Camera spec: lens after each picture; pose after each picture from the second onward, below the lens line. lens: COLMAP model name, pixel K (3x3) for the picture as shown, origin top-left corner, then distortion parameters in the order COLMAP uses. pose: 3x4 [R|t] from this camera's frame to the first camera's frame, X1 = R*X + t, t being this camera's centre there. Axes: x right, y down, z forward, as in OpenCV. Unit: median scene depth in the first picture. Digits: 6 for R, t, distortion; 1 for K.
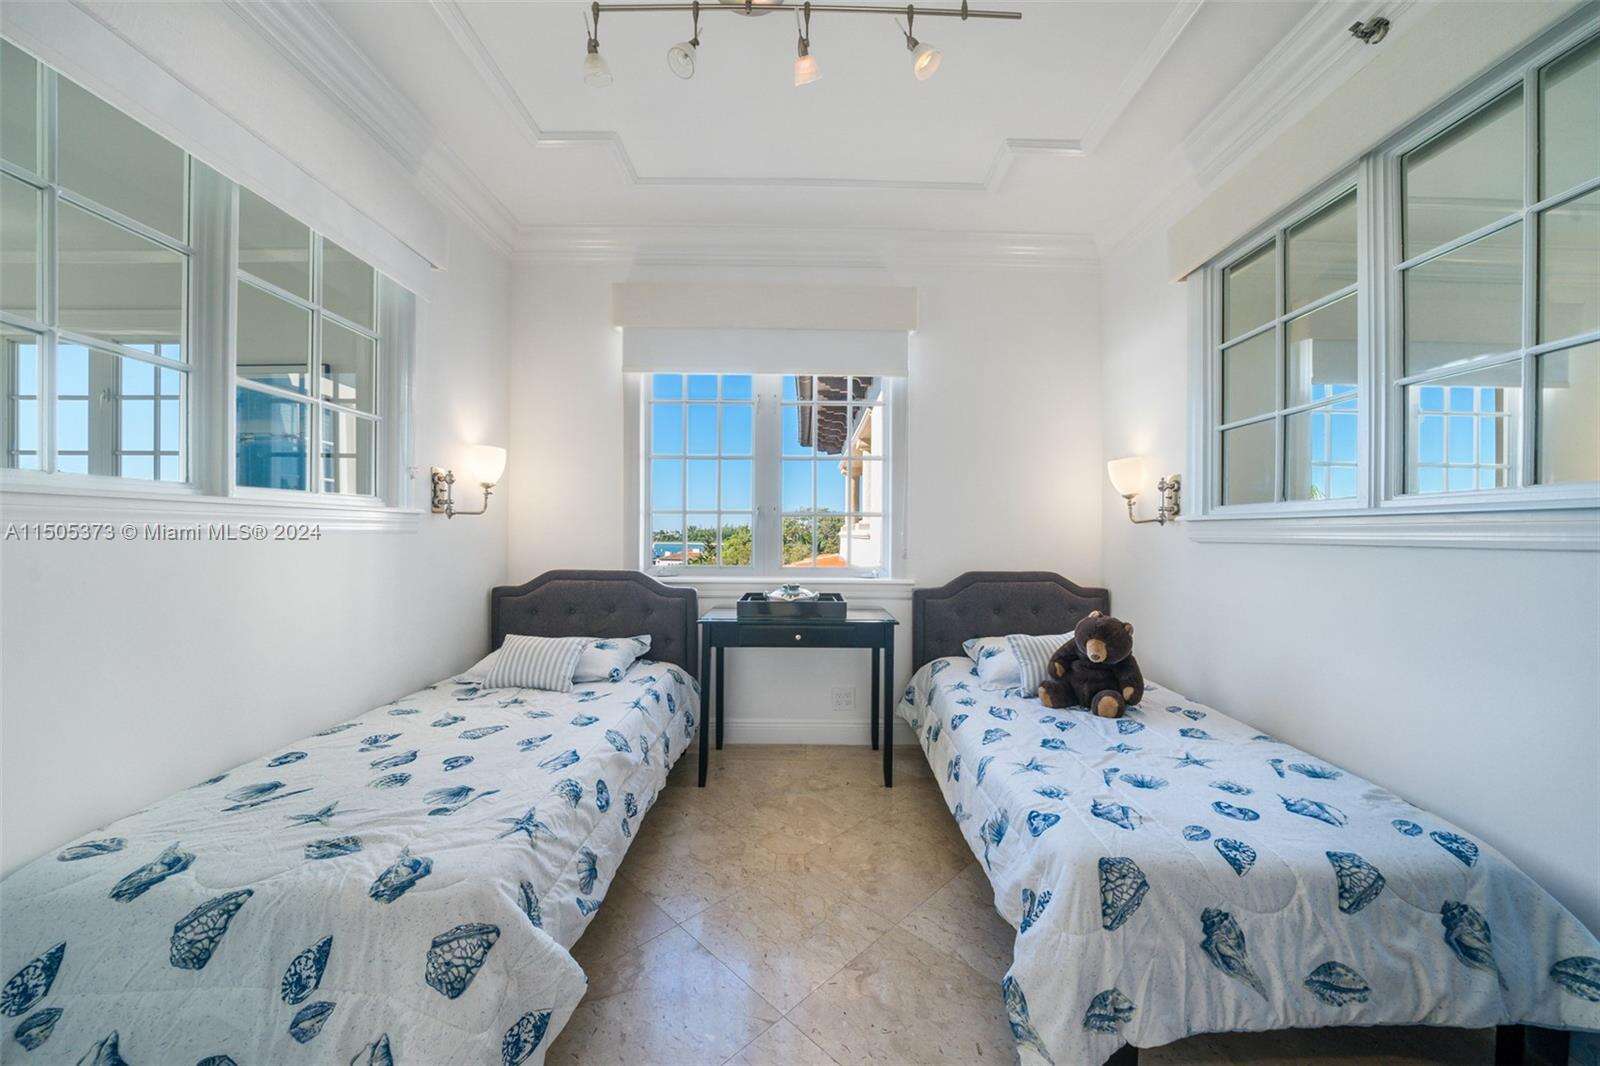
lens RADIAL K [[595.3, 0, 794.7], [0, 595.3, 534.8], [0, 0, 1]] dist [-0.019087, 0.000514]
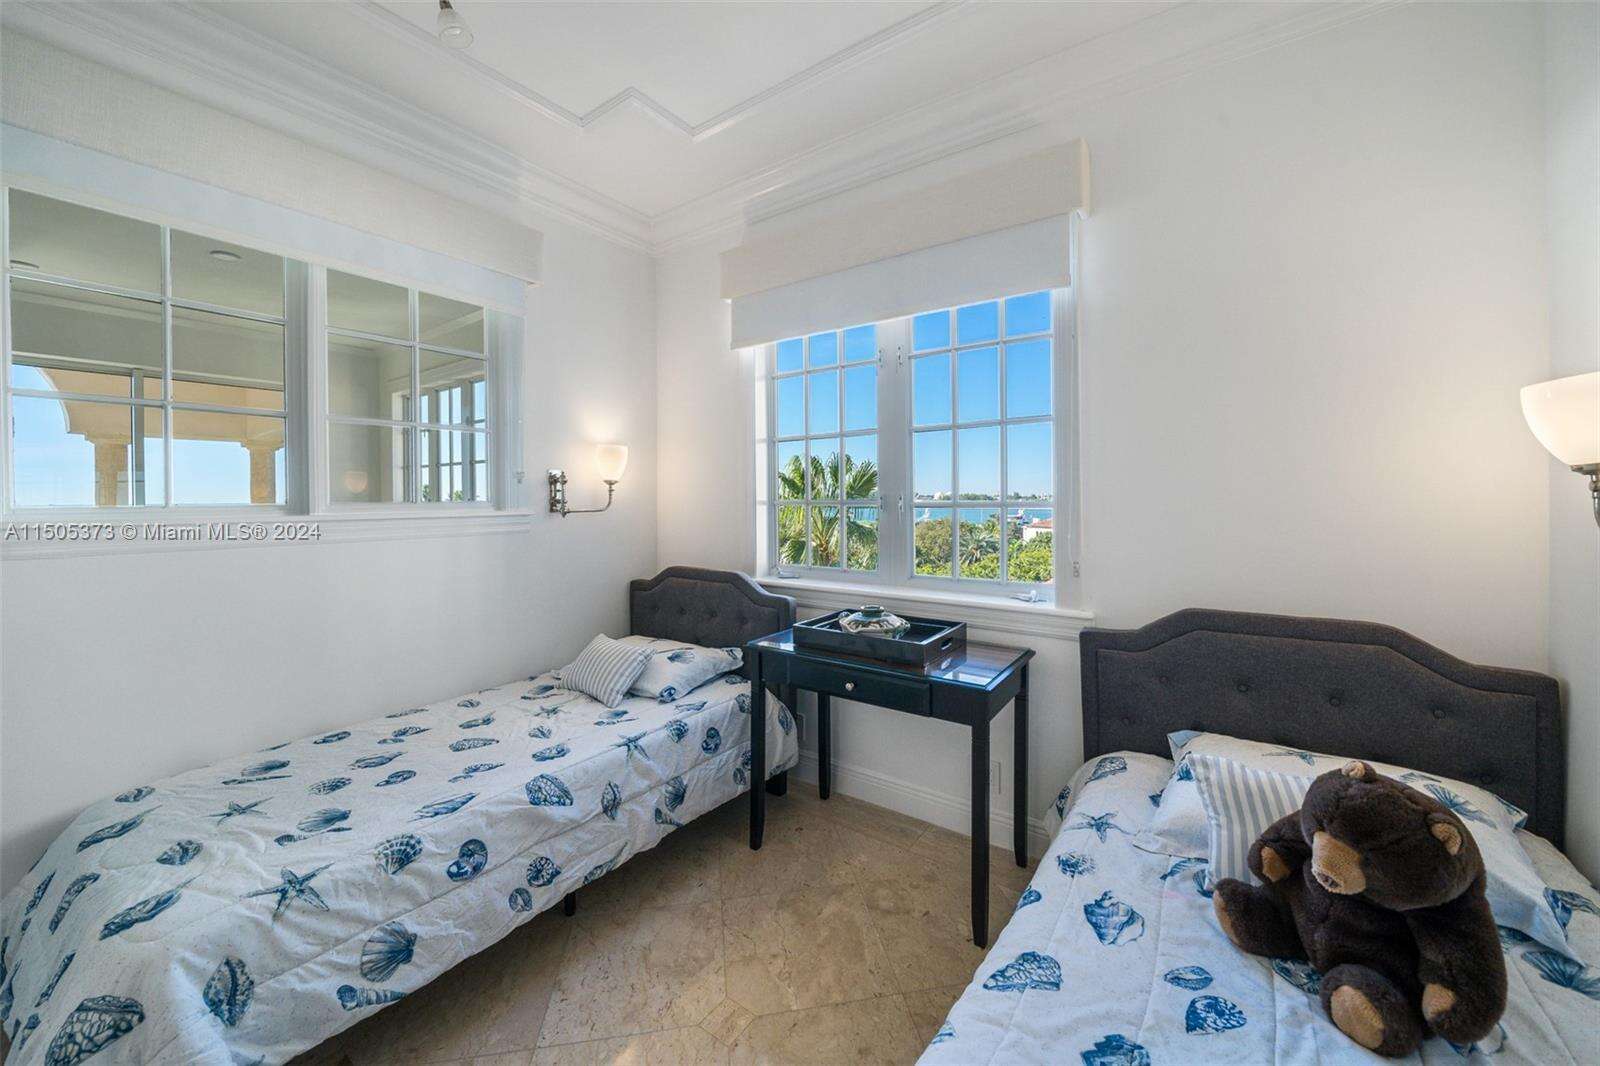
lens RADIAL K [[595.3, 0, 820.4], [0, 595.3, 503.2], [0, 0, 1]] dist [-0.019087, 0.000514]
pose [[0.811084, -0.005536, -0.584904, 0.438431], [0.012528, 0.999890, 0.007909, -0.059989], [0.584796, -0.013742, 0.811064, 0.447427]]
